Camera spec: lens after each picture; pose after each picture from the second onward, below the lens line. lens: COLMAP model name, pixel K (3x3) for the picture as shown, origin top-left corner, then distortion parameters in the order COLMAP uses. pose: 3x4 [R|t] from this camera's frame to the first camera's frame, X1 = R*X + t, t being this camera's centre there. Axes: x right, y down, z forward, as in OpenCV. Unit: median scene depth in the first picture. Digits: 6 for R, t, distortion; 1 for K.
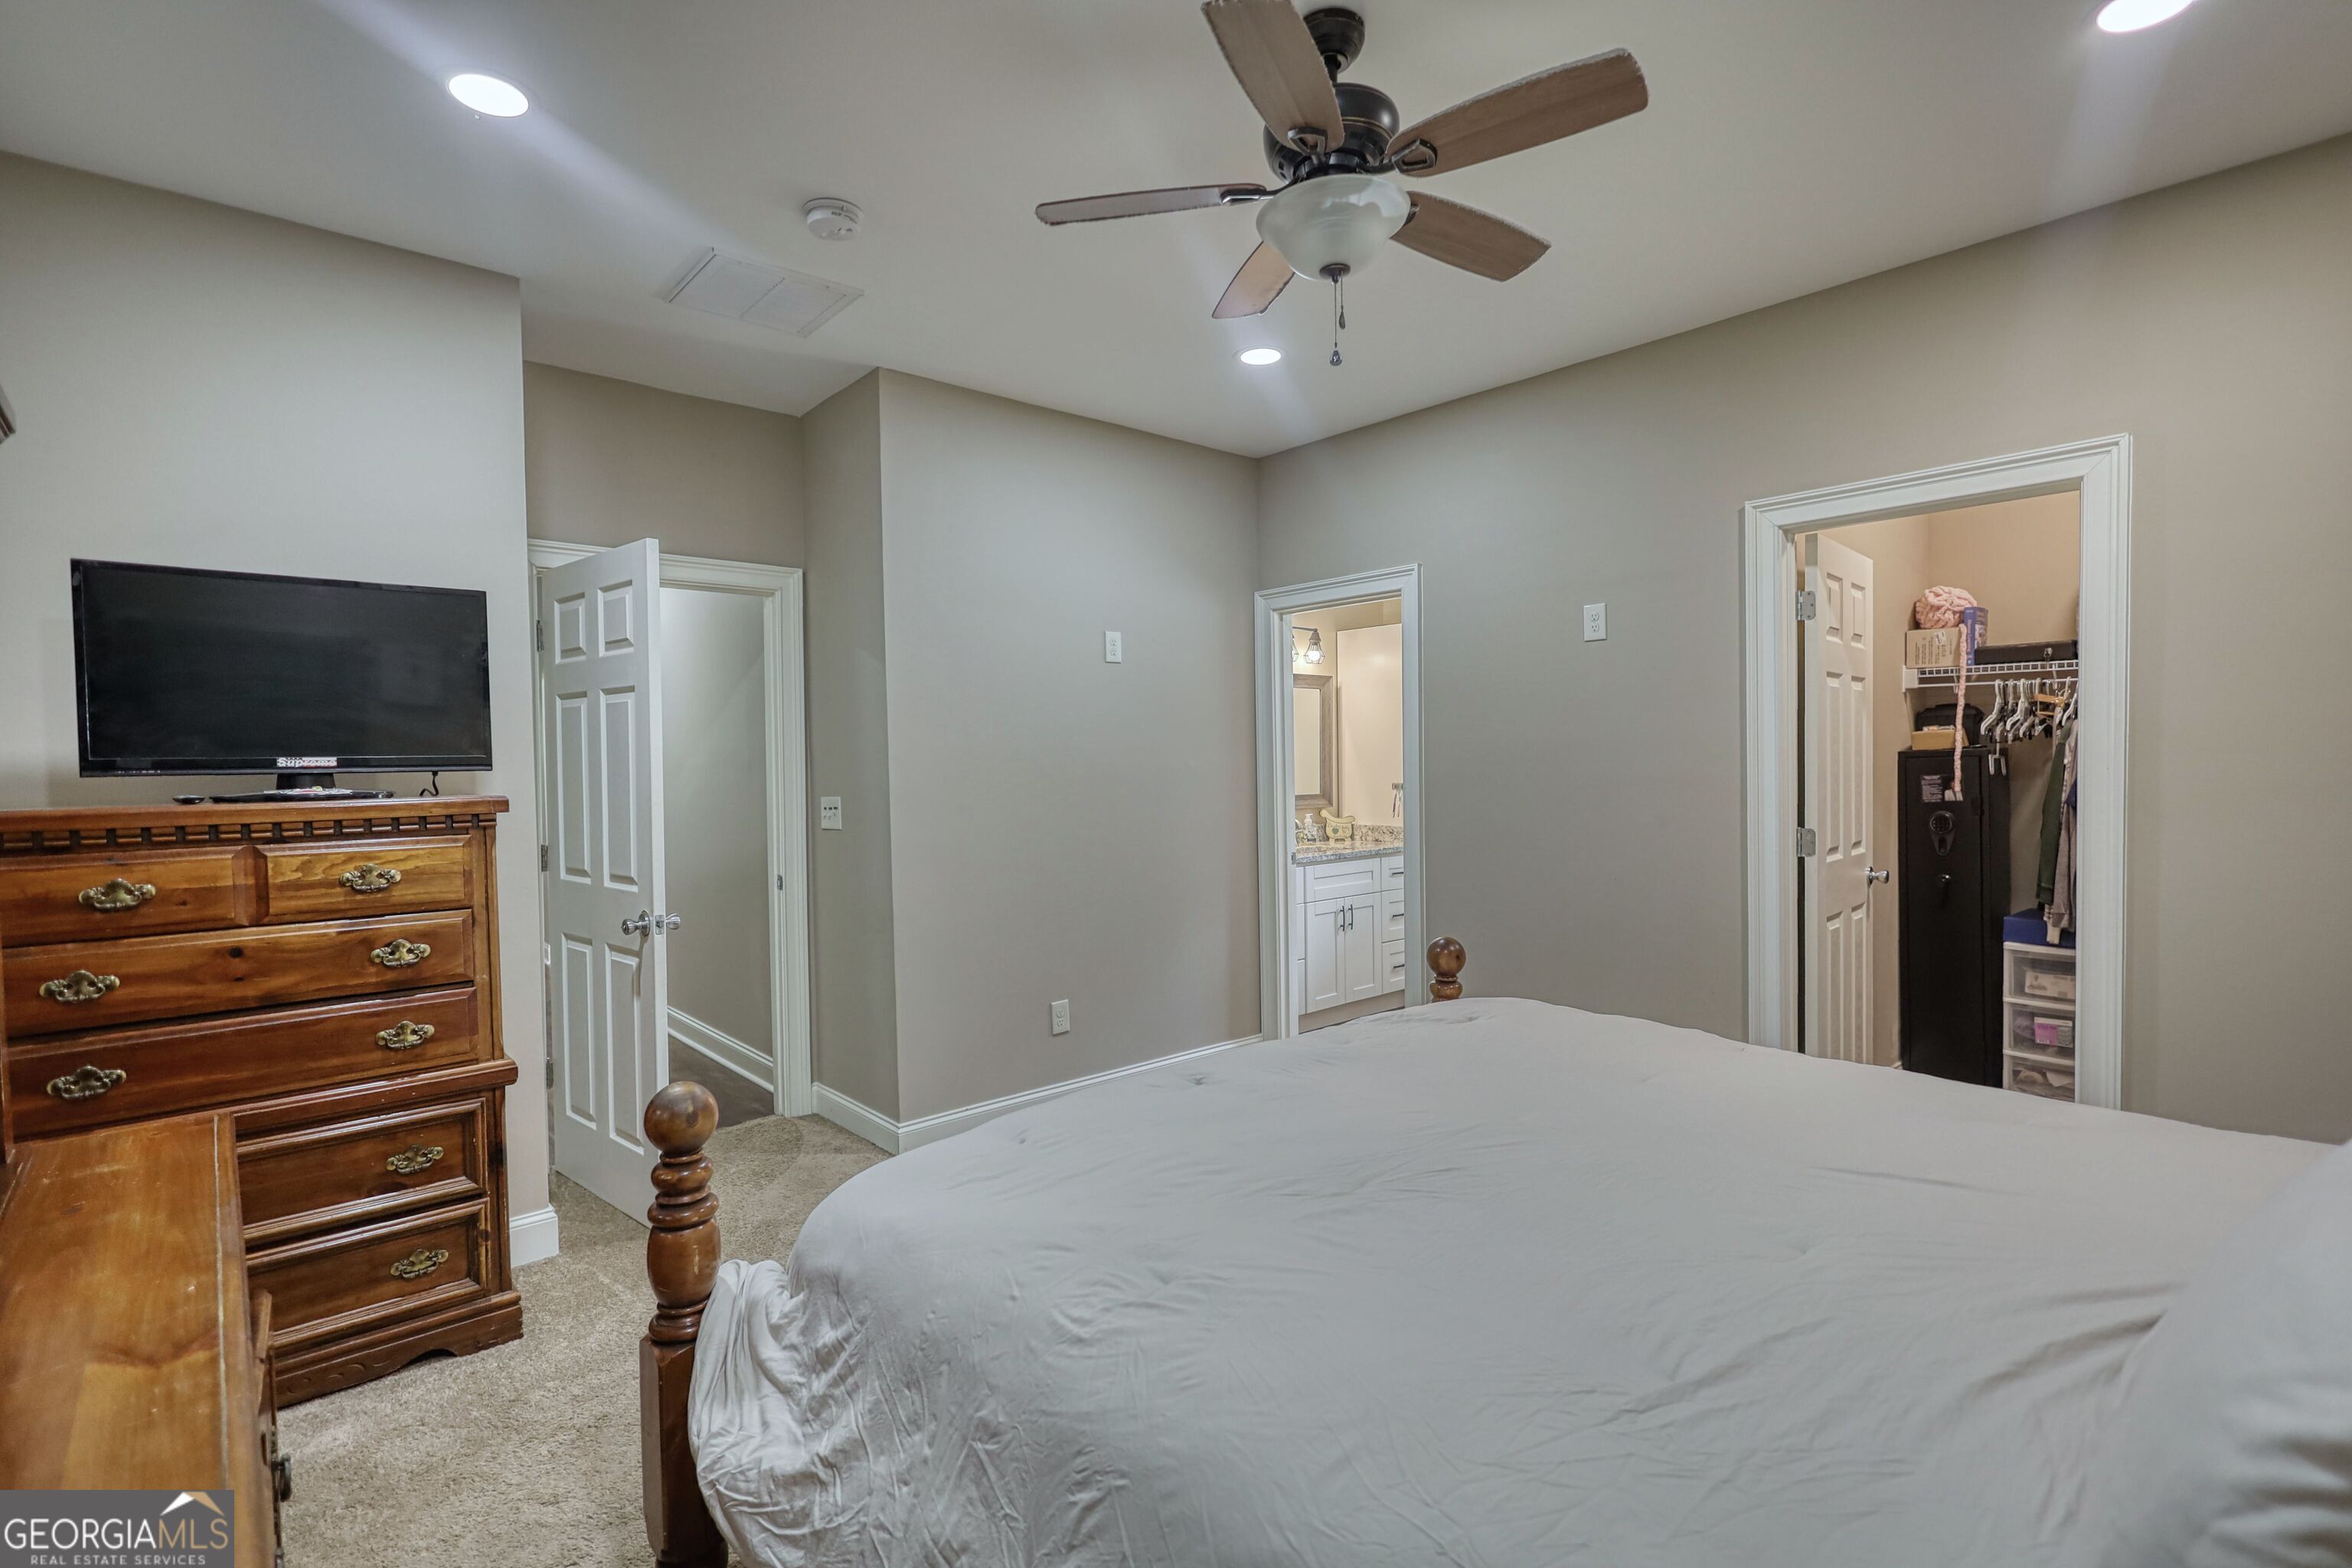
lens RADIAL K [[1096.4, 0, 1176.2], [0, 1096.4, 796.9], [0, 0, 1]] dist [0.000152, -0.000334]
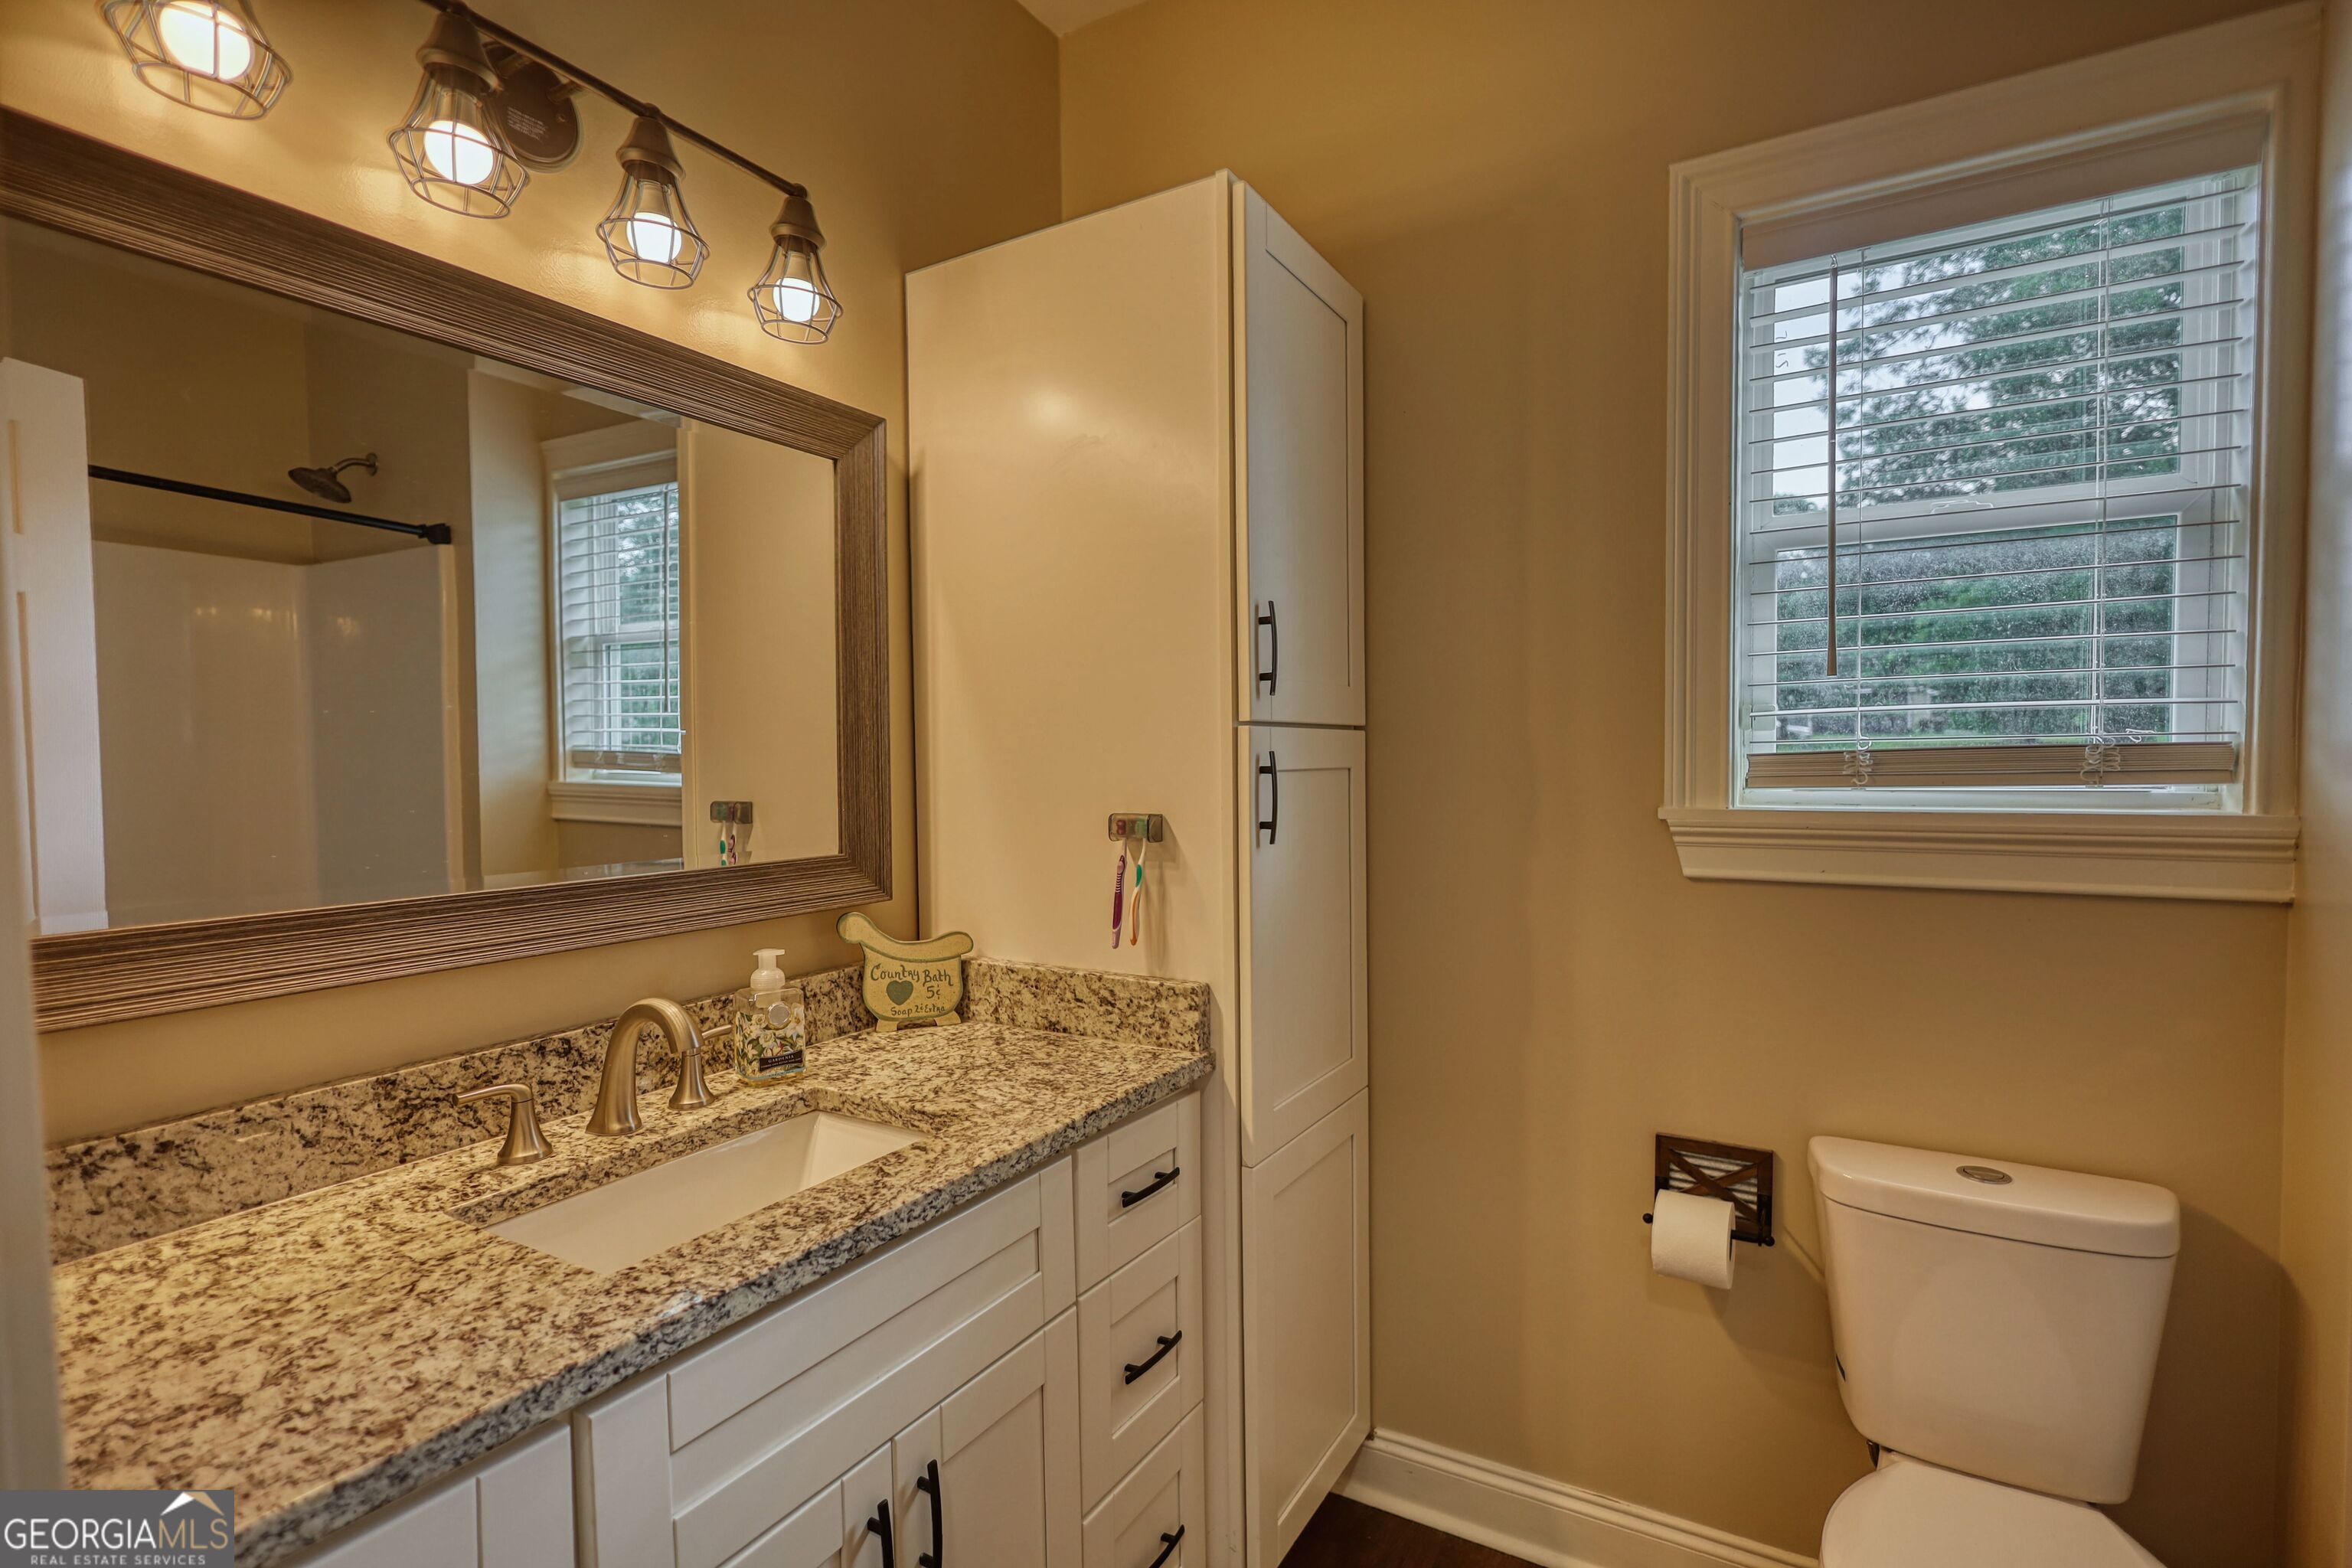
lens RADIAL K [[1076.3, 0, 1197.8], [0, 1076.3, 780.3], [0, 0, 1]] dist [0.001041, 0.000138]
pose [[0.947092, -0.003871, 0.320938, 0.130224], [0.008774, 0.999866, -0.013832, -0.016558], [-0.320842, 0.015916, 0.946999, 0.726517]]
